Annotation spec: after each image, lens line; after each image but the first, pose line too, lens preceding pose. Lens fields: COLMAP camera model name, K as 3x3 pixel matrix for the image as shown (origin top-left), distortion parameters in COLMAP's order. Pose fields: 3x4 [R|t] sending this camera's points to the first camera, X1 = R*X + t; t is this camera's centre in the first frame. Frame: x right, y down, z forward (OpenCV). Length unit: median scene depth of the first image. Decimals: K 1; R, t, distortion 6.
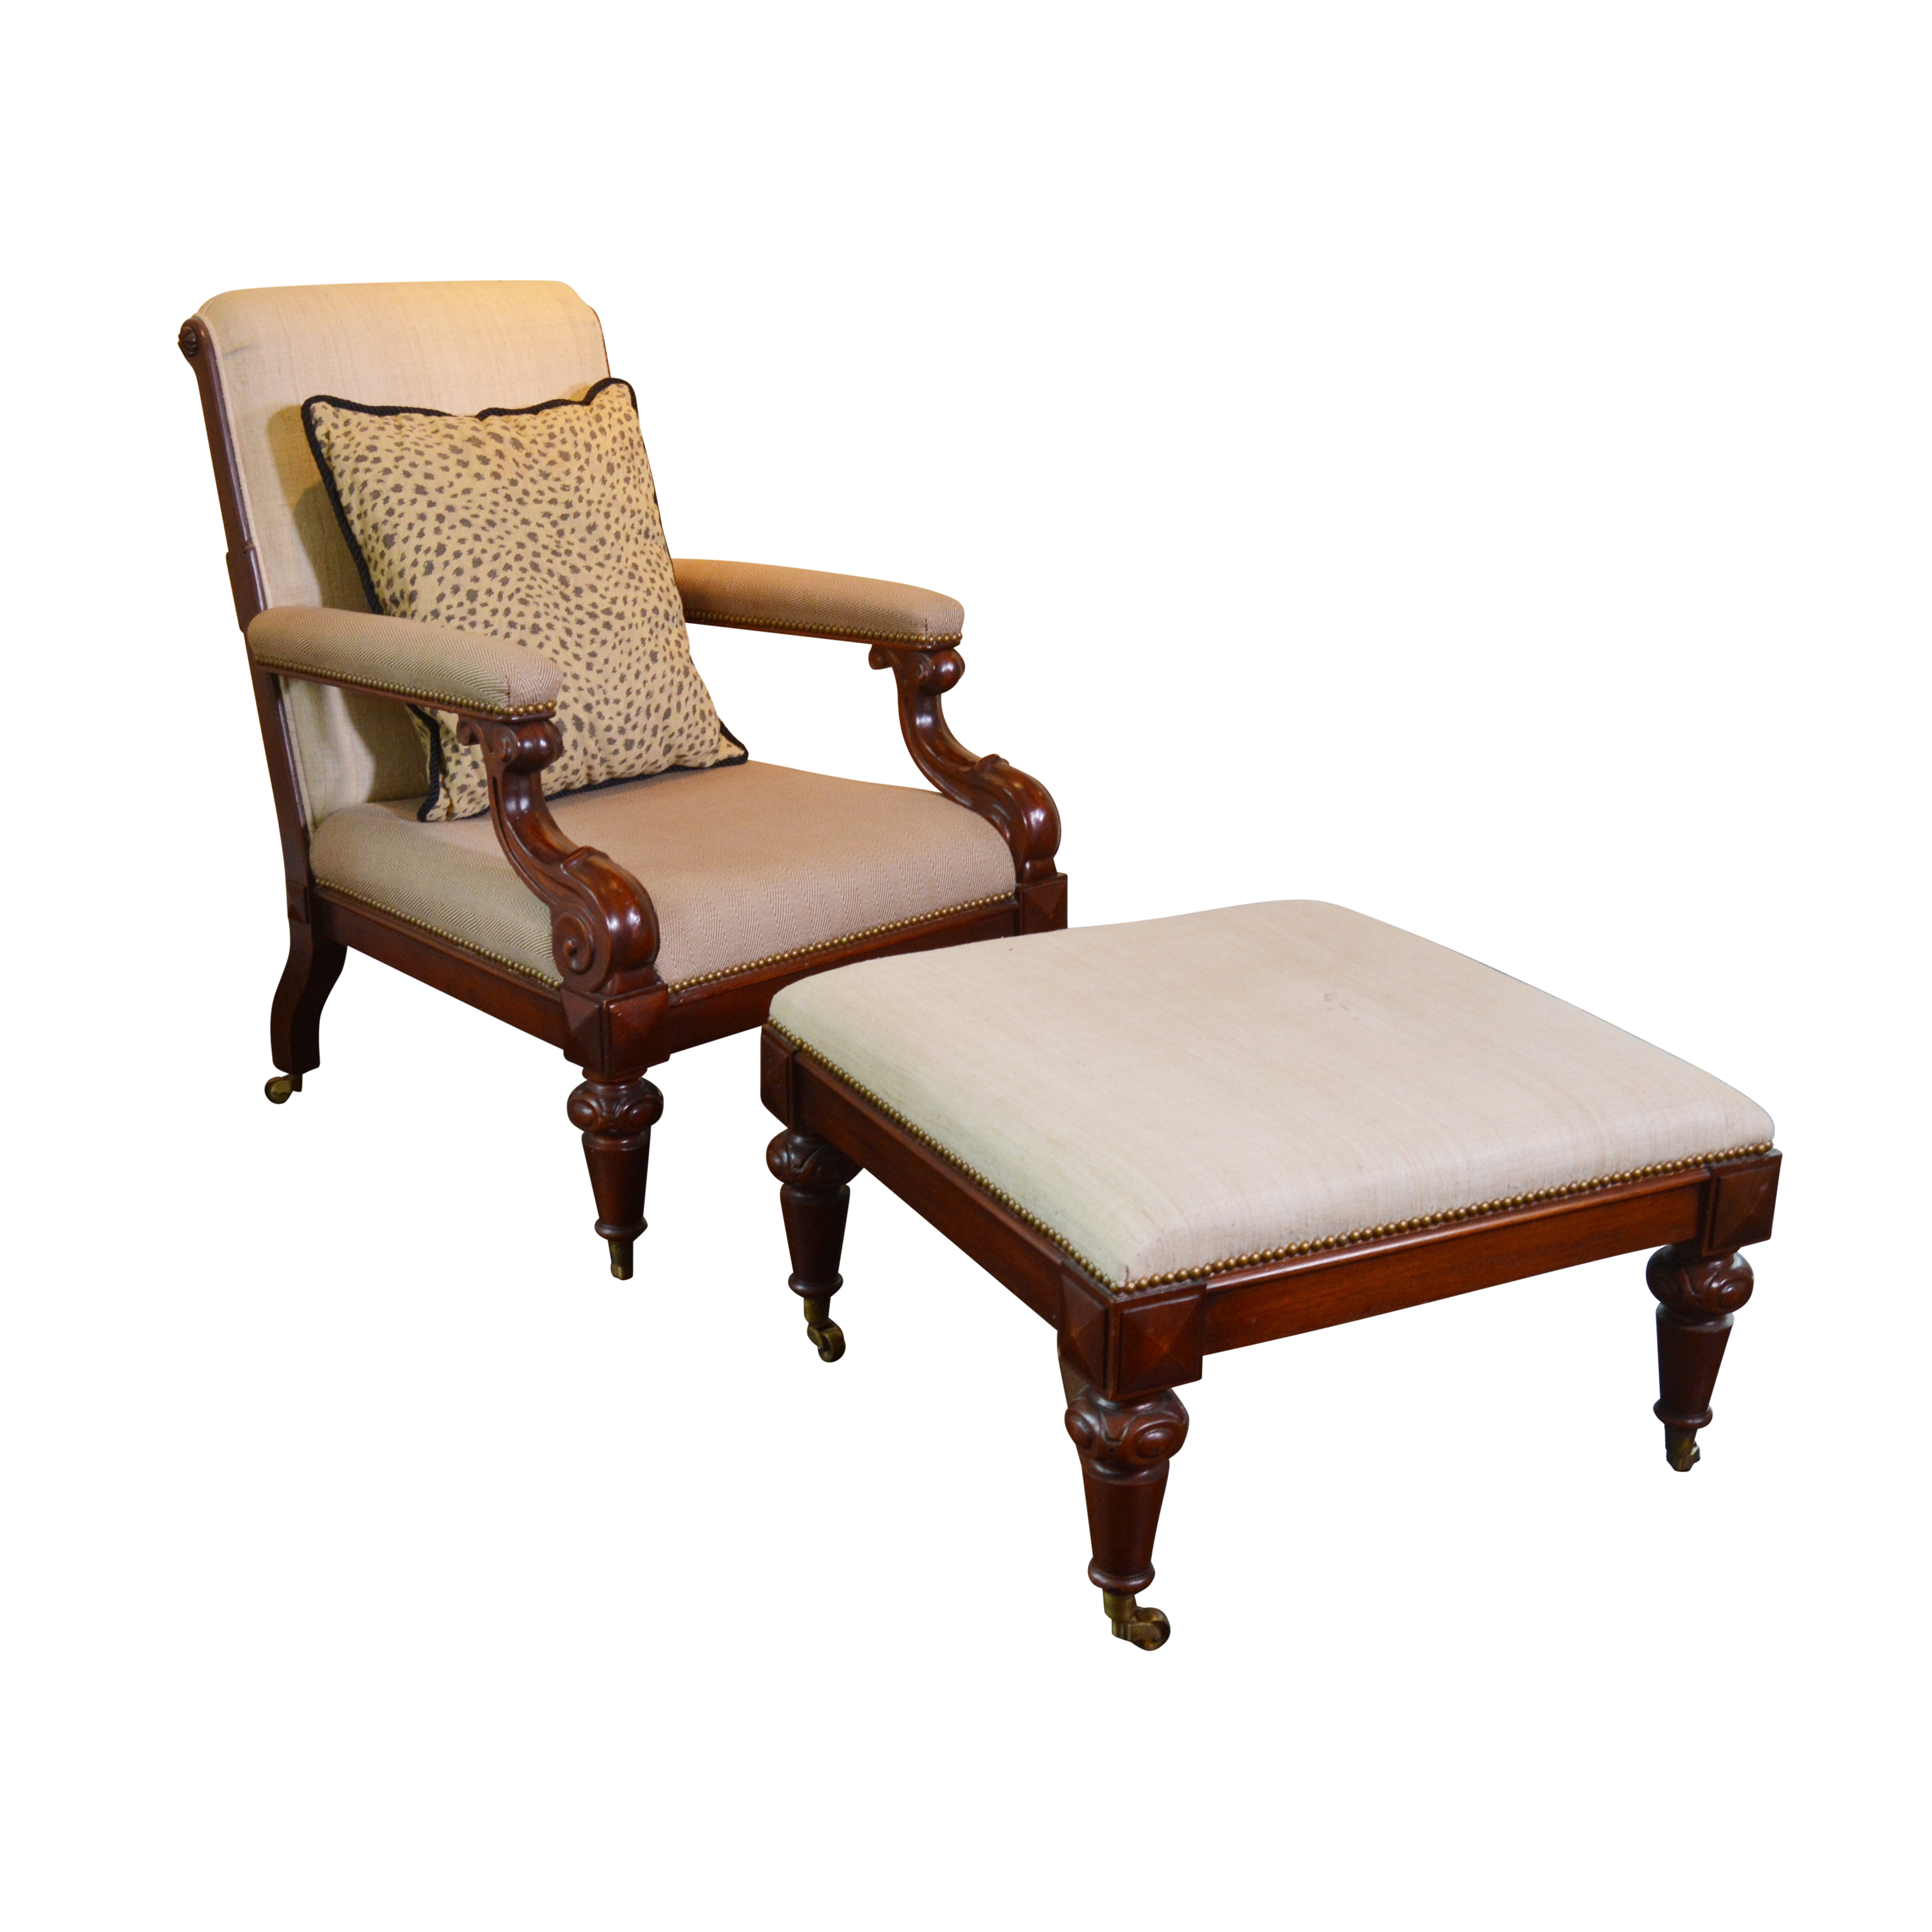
lens RADIAL K [[2505.4, 0, 1037.8], [0, 2505.4, 981.6], [0, 0, 1]] dist [-0.093853, 0.071143]
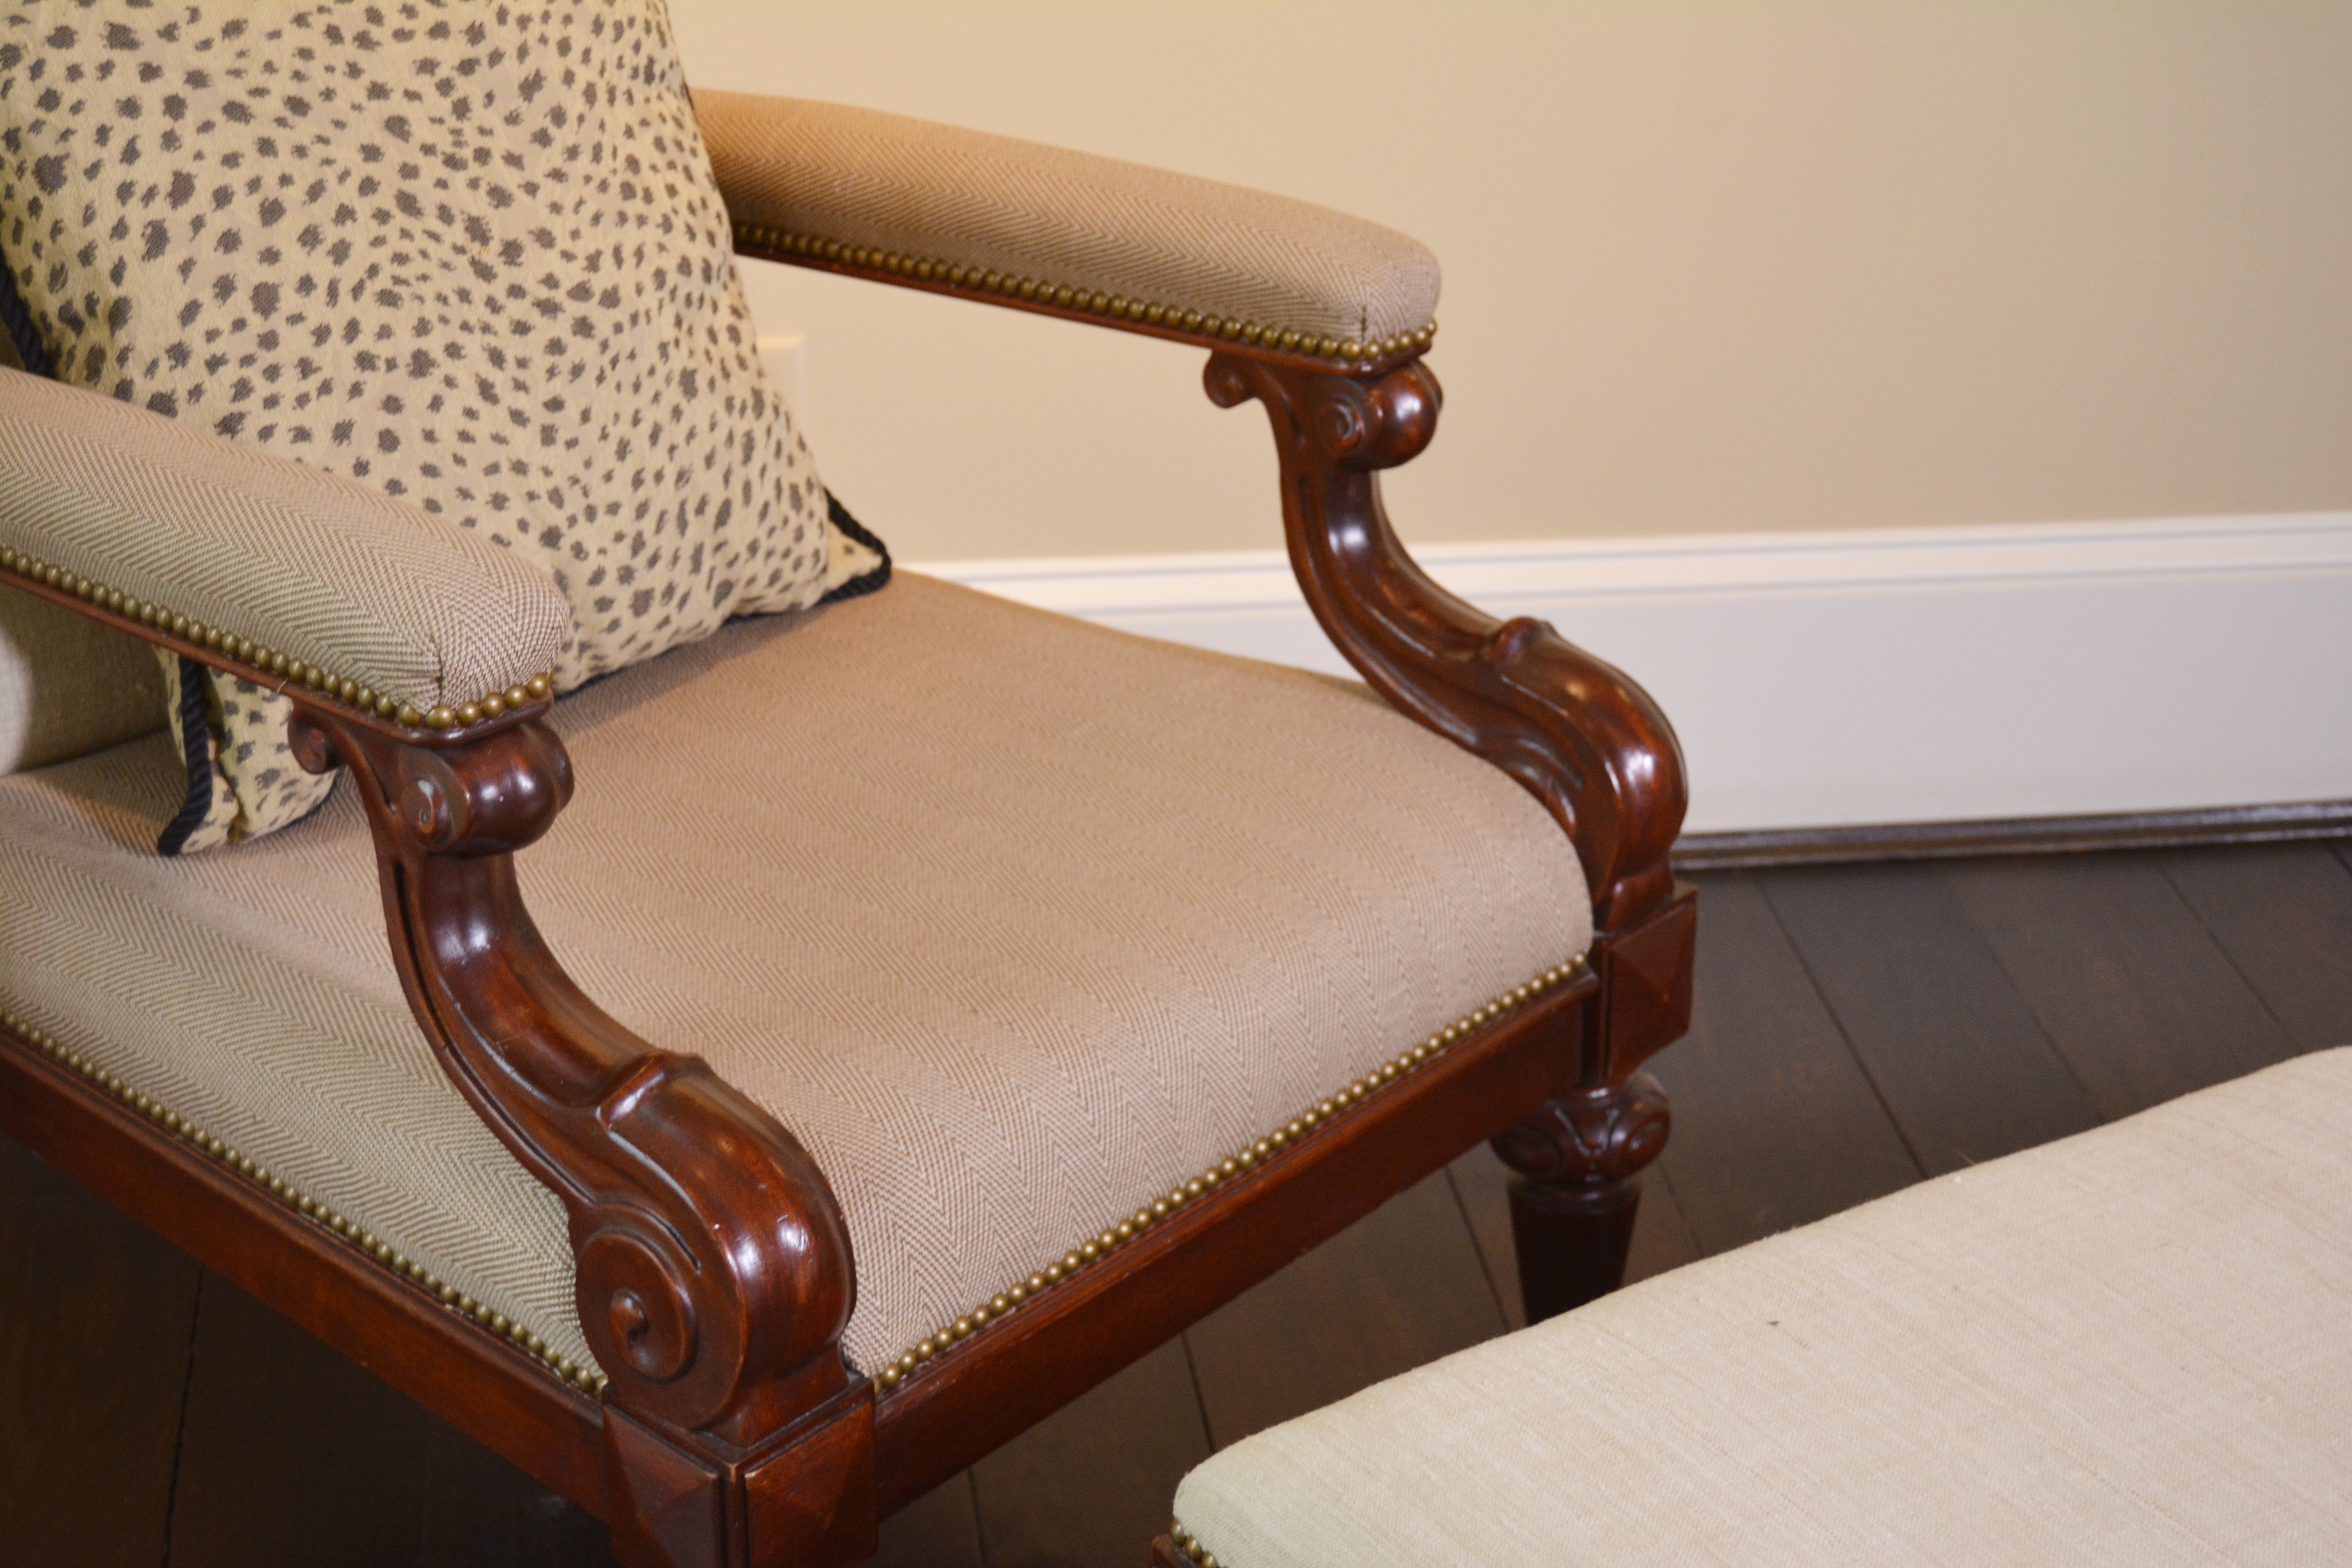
lens RADIAL K [[4228.8, 0, 1176.0], [0, 4228.8, 784.0], [0, 0, 1]] dist [-0.009136, -0.119726]
pose [[0.998220, -0.032273, 0.050144, -0.116421], [0.026213, 0.992772, 0.117120, -0.152666], [-0.053562, -0.115598, 0.991851, 0.303222]]
